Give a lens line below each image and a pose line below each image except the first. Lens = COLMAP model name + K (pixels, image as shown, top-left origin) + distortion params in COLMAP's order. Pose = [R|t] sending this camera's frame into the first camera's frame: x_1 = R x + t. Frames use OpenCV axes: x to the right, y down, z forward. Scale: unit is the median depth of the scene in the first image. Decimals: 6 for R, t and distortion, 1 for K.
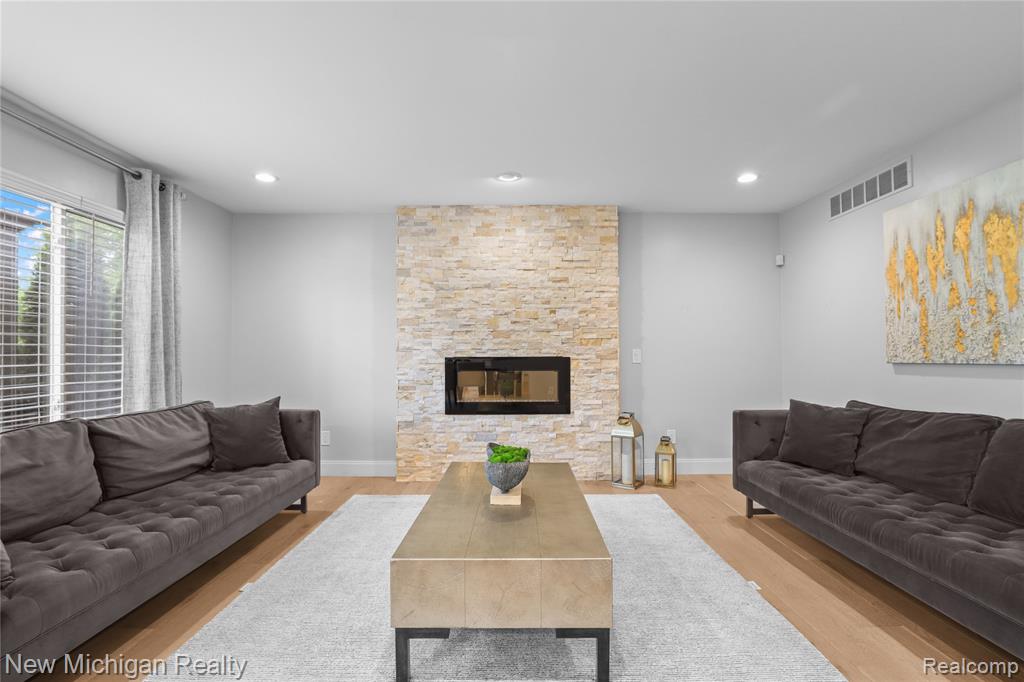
lens RADIAL K [[485.9, 0, 512.5], [0, 485.9, 349.8], [0, 0, 1]] dist [-0.027902, 0.005006]
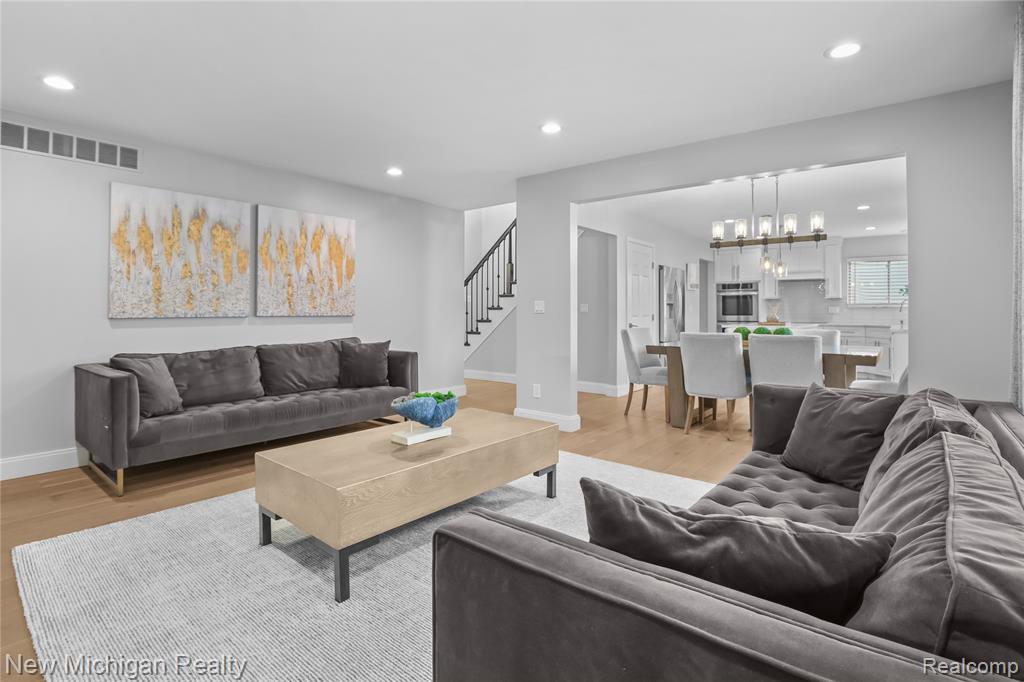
lens RADIAL K [[485.9, 0, 512.0], [0, 485.9, 306.3], [0, 0, 1]] dist [-0.027902, 0.005006]
pose [[-0.768957, 0.001606, 0.639298, -0.469460], [-0.010243, 0.999838, -0.014831, 0.004571], [-0.639218, -0.017953, -0.768816, 0.925272]]
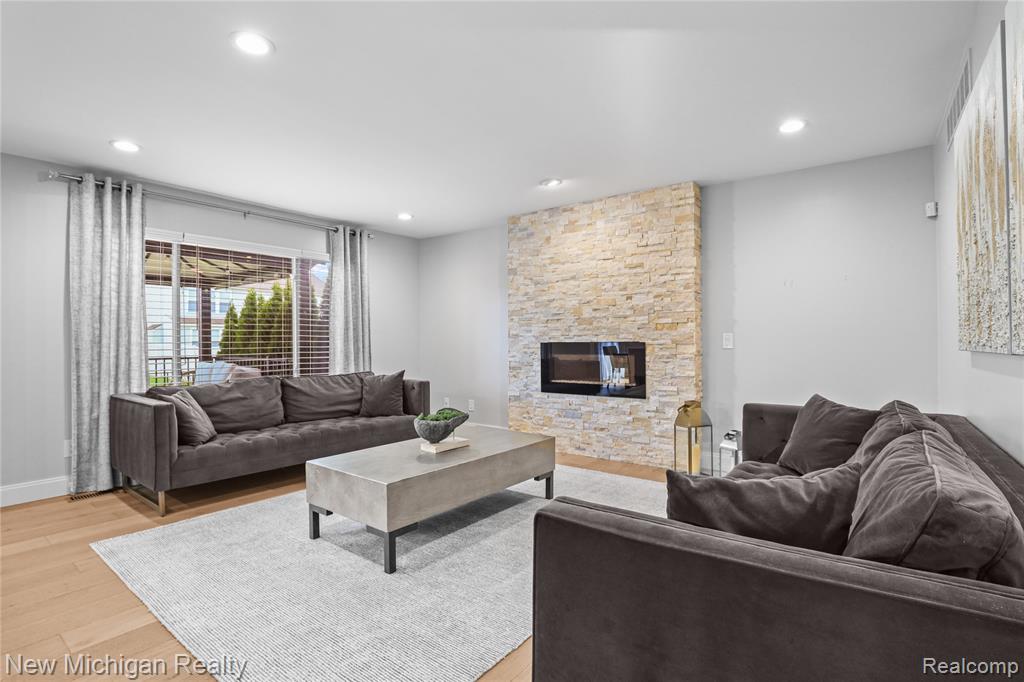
lens RADIAL K [[485.9, 0, 508.5], [0, 485.9, 341.8], [0, 0, 1]] dist [-0.027902, 0.005006]
pose [[0.795687, -0.001515, -0.605706, 0.499408], [0.010466, 0.999882, 0.011248, -0.000144], [0.605618, -0.015289, 0.795609, 0.034528]]
